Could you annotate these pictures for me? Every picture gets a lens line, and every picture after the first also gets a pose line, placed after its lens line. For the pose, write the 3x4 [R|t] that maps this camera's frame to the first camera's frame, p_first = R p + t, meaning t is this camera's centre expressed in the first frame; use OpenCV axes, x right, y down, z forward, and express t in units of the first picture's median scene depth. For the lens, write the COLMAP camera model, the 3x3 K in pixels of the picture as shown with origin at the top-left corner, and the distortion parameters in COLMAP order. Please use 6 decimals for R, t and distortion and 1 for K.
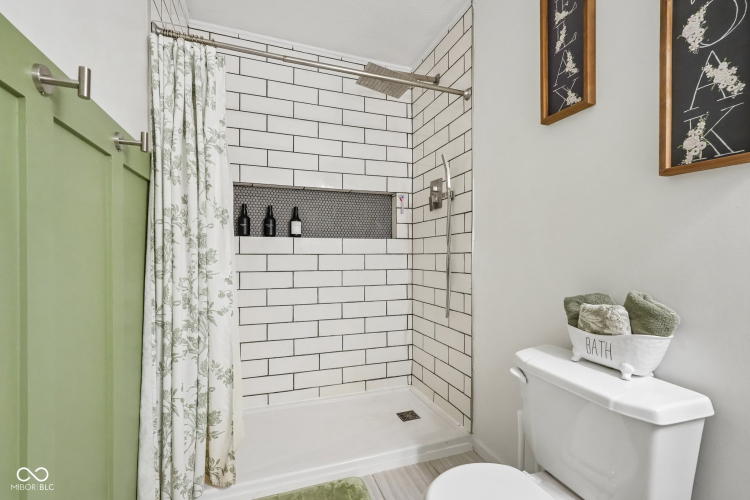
lens RADIAL K [[327.9, 0, 375.0], [0, 327.9, 251.6], [0, 0, 1]] dist [0.000751, 0.000101]
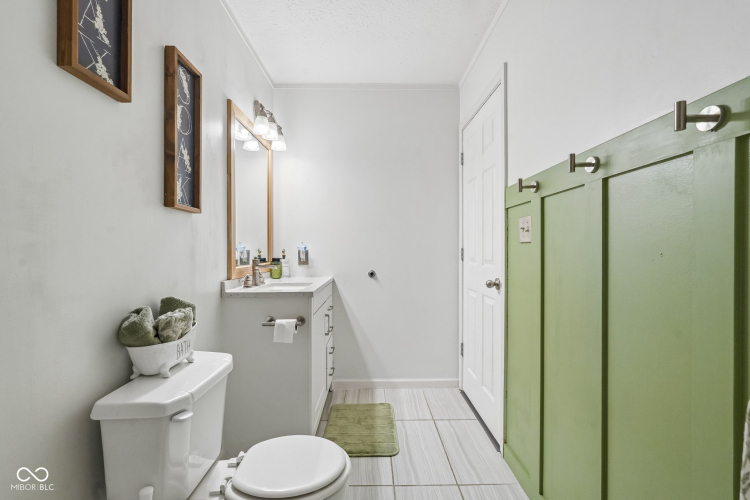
lens RADIAL K [[327.9, 0, 375.1], [0, 327.9, 249.8], [0, 0, 1]] dist [0.000751, 0.000101]
pose [[-0.946734, -0.002767, 0.322005, -0.311073], [-0.003122, 0.999995, -0.000586, -0.051617], [-0.322002, -0.001560, -0.946738, 1.801547]]
